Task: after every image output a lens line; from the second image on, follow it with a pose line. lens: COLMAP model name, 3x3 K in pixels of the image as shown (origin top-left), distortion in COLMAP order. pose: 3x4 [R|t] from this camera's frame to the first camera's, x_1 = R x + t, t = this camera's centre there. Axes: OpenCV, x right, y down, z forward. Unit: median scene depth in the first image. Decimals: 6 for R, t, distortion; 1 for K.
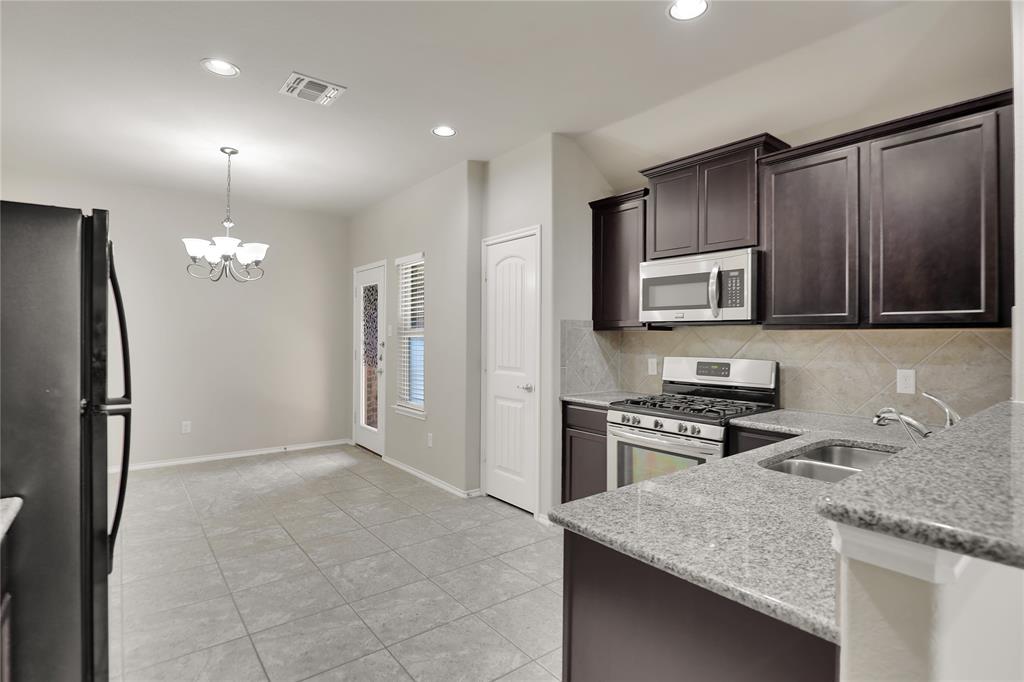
lens RADIAL K [[511.1, 0, 514.6], [0, 511.1, 333.2], [0, 0, 1]] dist [-0.003338, -0.000419]
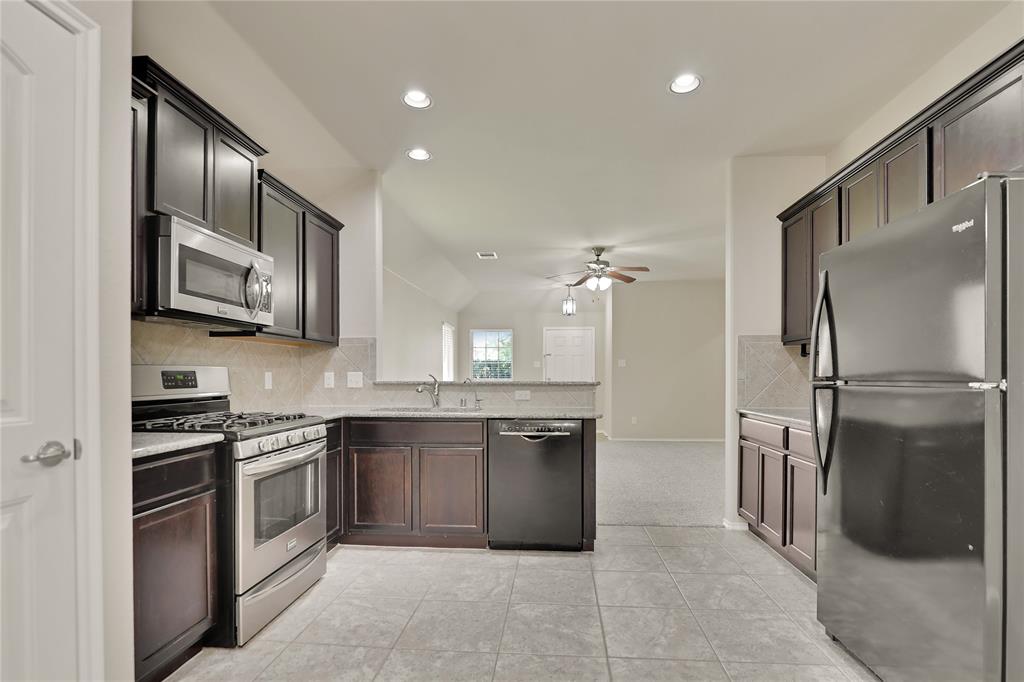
lens RADIAL K [[496.4, 0, 515.4], [0, 496.4, 380.0], [0, 0, 1]] dist [-0.000516, -0.000341]
pose [[-0.732372, -0.009988, 0.680832, -0.415425], [-0.004579, 0.999942, 0.009744, 0.049877], [-0.680890, 0.004019, -0.732375, 0.990065]]
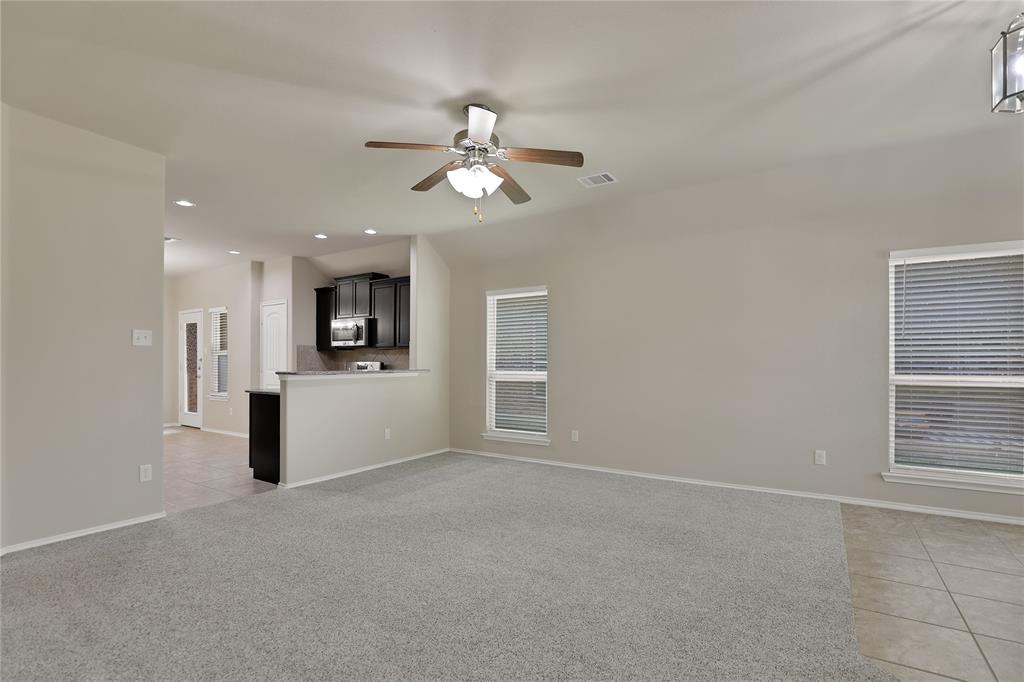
lens RADIAL K [[491.5, 0, 511.4], [0, 491.5, 362.7], [0, 0, 1]] dist [-0.000087, 0.000138]
pose [[0.952135, -0.004155, 0.305650, 0.287014], [0.002492, 0.999980, 0.005833, 0.033554], [-0.305668, -0.004792, 0.952126, -1.105647]]
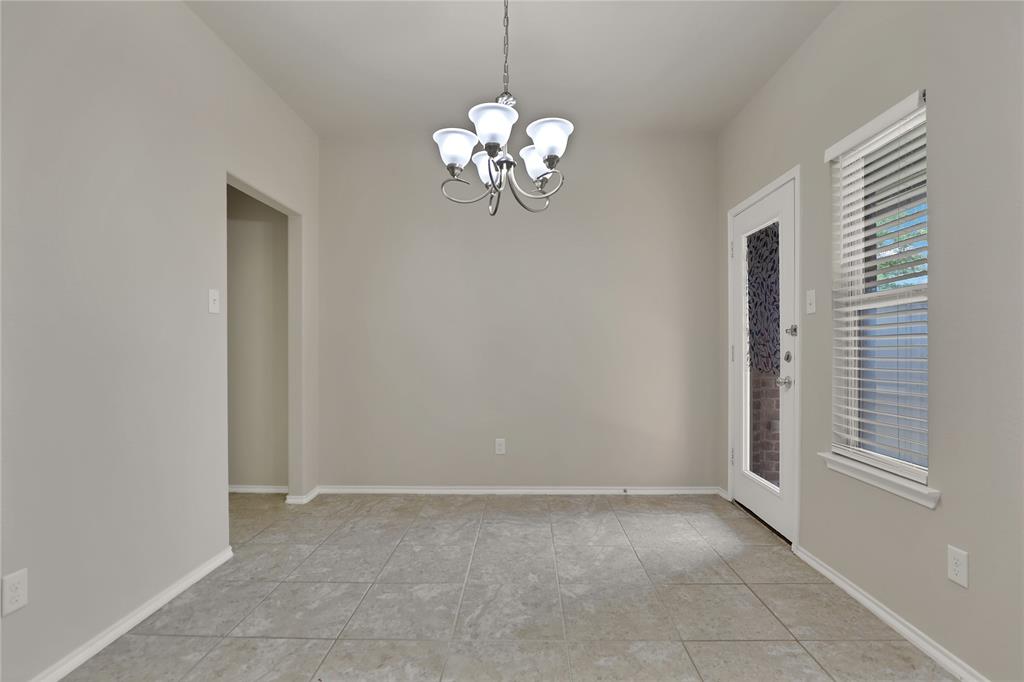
lens RADIAL K [[481.7, 0, 512.5], [0, 481.7, 351.3], [0, 0, 1]] dist [-0.001913, -0.000150]
pose [[0.771015, -0.004108, -0.636804, -0.228680], [0.010169, 0.999931, 0.005862, 0.051733], [0.636736, -0.010996, 0.771003, 0.605354]]
